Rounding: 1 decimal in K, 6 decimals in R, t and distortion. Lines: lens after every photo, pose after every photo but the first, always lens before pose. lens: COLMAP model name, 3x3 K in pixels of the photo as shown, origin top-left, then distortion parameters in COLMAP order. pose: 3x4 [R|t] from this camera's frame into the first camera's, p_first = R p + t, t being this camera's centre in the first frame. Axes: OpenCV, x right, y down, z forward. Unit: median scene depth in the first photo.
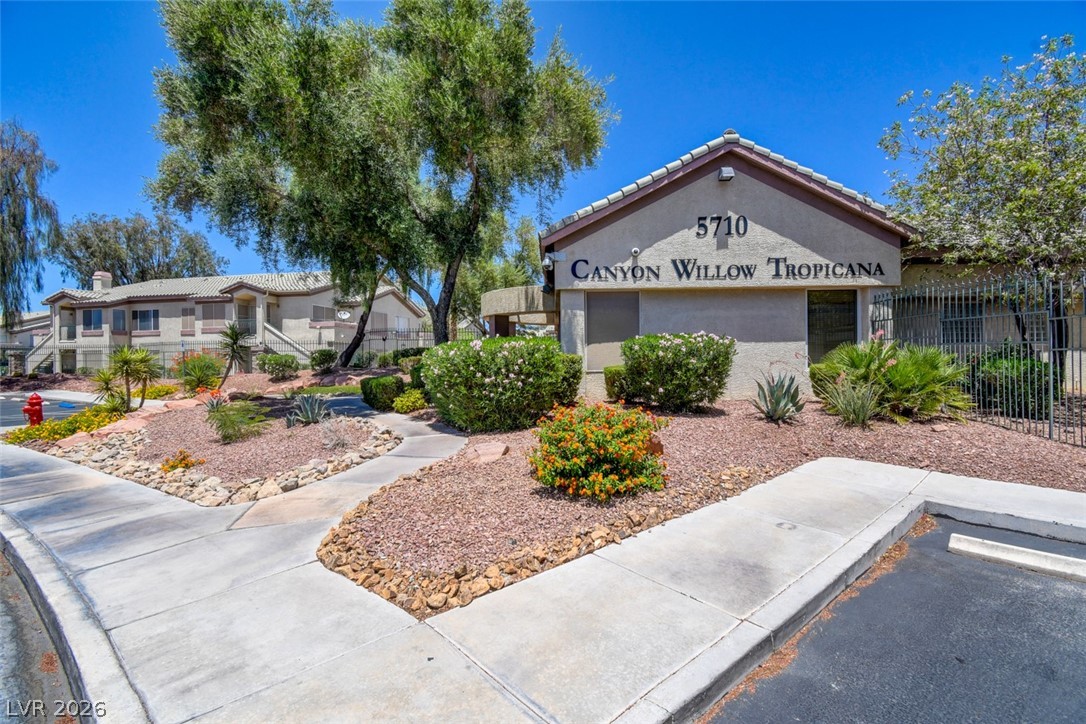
lens RADIAL K [[477.3, 0, 539.9], [0, 477.3, 360.8], [0, 0, 1]] dist [0.002401, -0.016162]
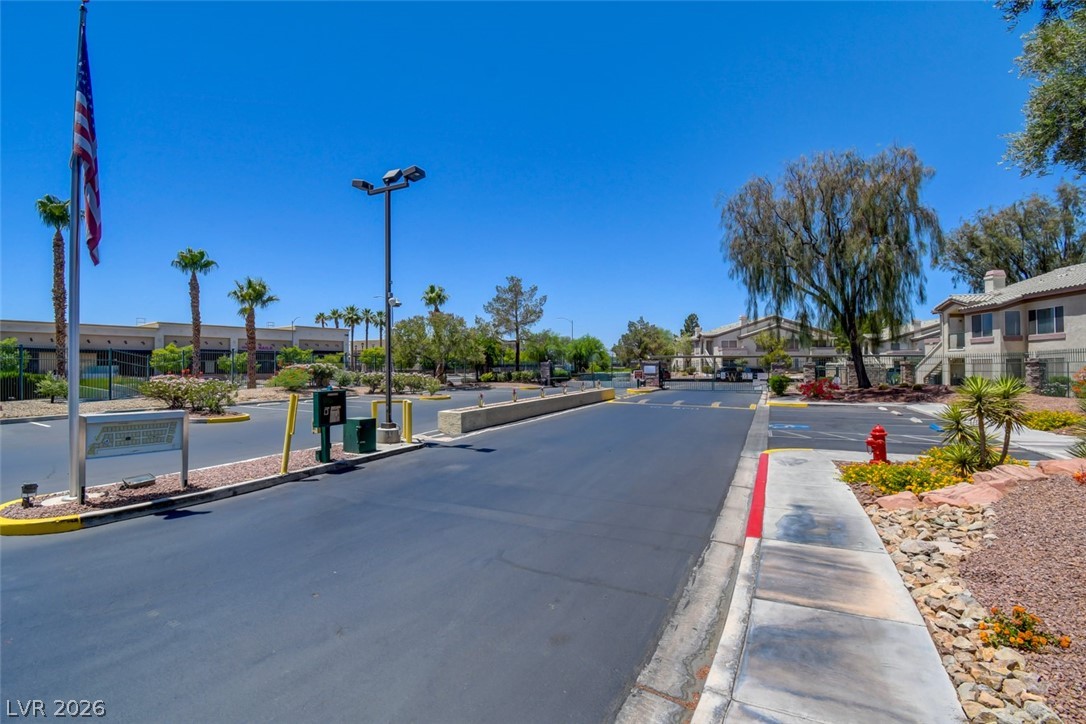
lens RADIAL K [[477.3, 0, 539.9], [0, 477.3, 360.8], [0, 0, 1]] dist [0.002401, -0.016162]
pose [[0.034562, 0.000218, -0.999403, -0.067260], [0.002738, 0.999996, 0.000313, -0.021366], [0.999399, -0.002747, 0.034561, 0.116674]]
